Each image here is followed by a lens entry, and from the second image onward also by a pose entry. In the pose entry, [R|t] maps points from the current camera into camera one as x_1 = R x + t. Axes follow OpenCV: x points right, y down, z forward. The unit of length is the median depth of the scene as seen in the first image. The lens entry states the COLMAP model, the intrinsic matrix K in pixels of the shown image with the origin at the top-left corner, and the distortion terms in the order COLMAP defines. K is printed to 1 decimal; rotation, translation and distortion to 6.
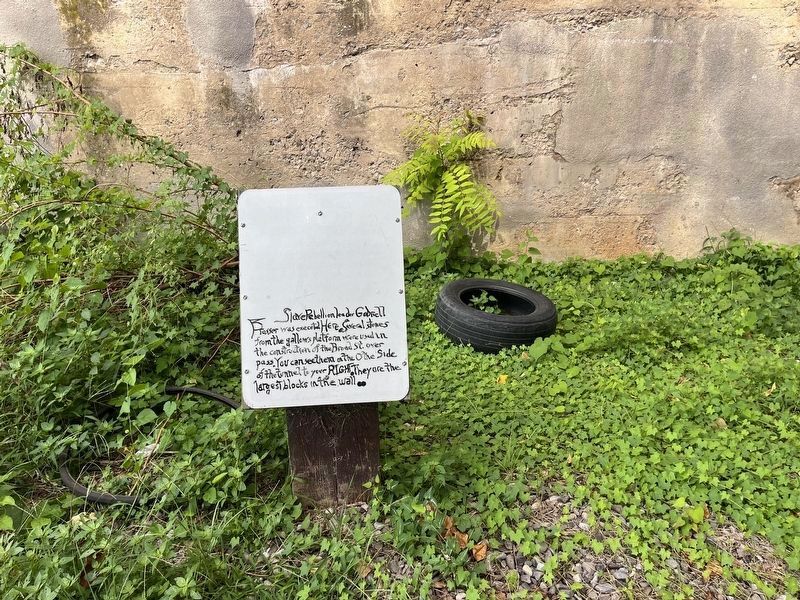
lens RADIAL K [[591.3, 0, 400.0], [0, 591.3, 300.0], [0, 0, 1]] dist [0.064242, -0.093187]
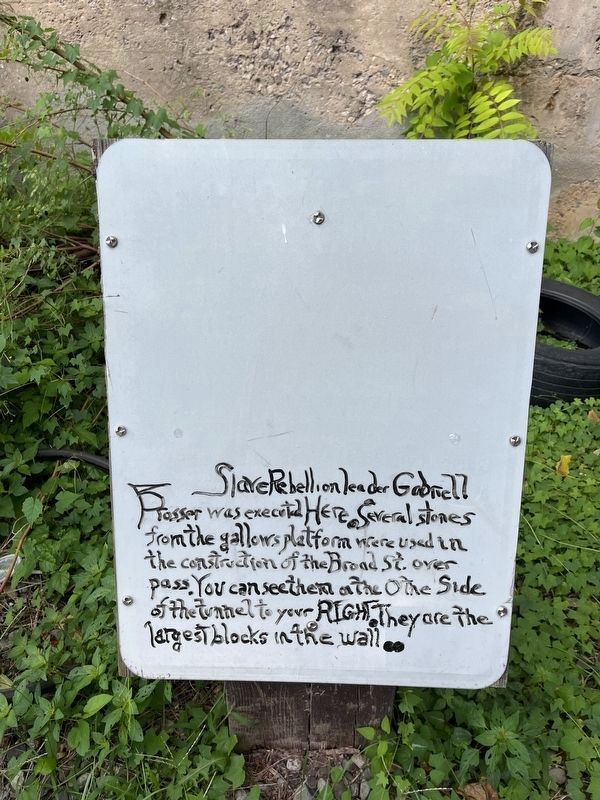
lens RADIAL K [[591.3, 0, 300.0], [0, 591.3, 400.0], [0, 0, 1]] dist [0.064242, -0.093187]
pose [[0.995793, 0.070877, -0.058068, -0.118724], [-0.052748, 0.961636, 0.269208, -0.138774], [0.074921, -0.265013, 0.961330, 0.628420]]
